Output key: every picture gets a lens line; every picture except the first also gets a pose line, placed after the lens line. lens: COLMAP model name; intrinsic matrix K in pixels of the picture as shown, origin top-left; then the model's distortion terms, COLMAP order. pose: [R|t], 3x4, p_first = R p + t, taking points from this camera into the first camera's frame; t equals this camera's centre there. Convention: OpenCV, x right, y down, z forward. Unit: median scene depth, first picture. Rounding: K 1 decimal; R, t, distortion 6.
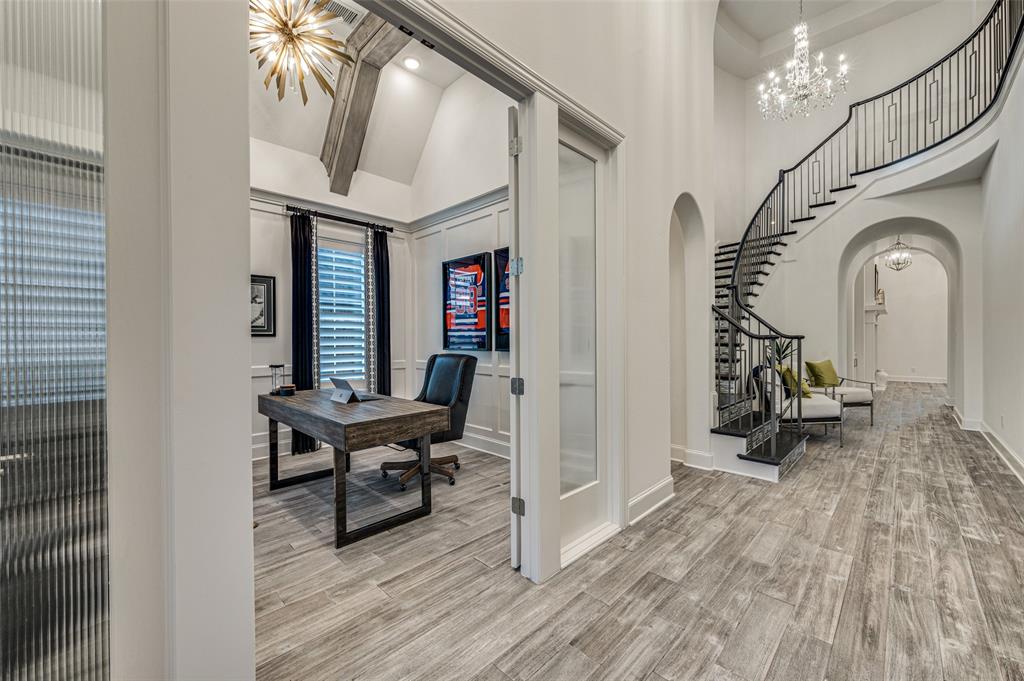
lens RADIAL K [[407.4, 0, 512.0], [0, 407.4, 339.7], [0, 0, 1]] dist [-0.000280, 0.000908]
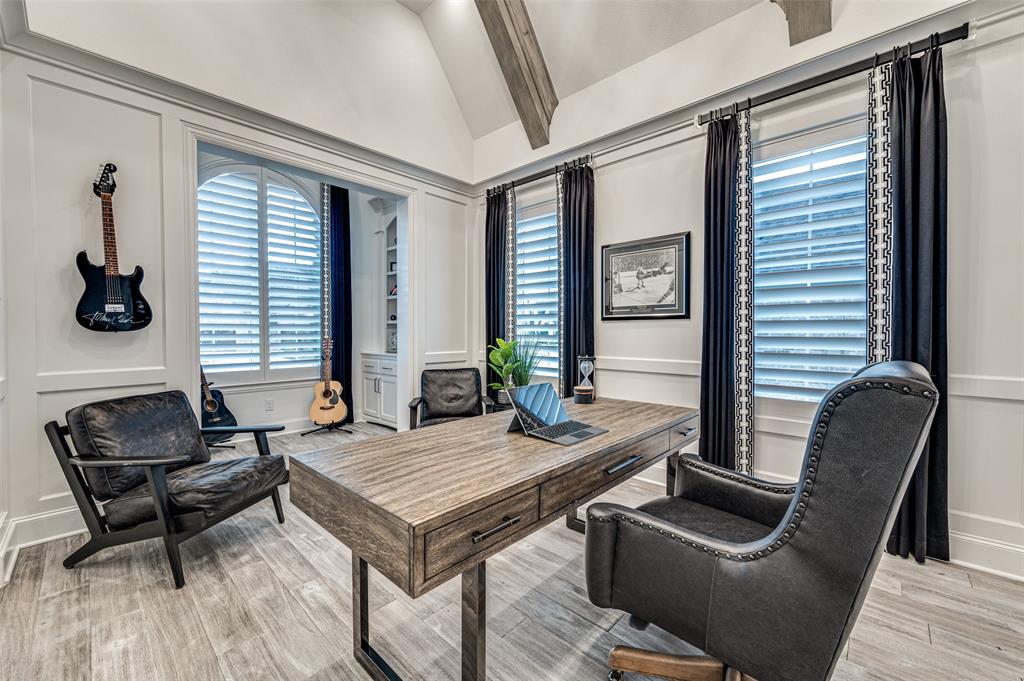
lens RADIAL K [[407.4, 0, 512.0], [0, 407.4, 339.7], [0, 0, 1]] dist [-0.000280, 0.000908]
pose [[0.021558, 0.027930, -0.999377, 0.097354], [0.000823, 0.999609, 0.027955, 0.007735], [0.999767, -0.001425, 0.021527, 0.665154]]
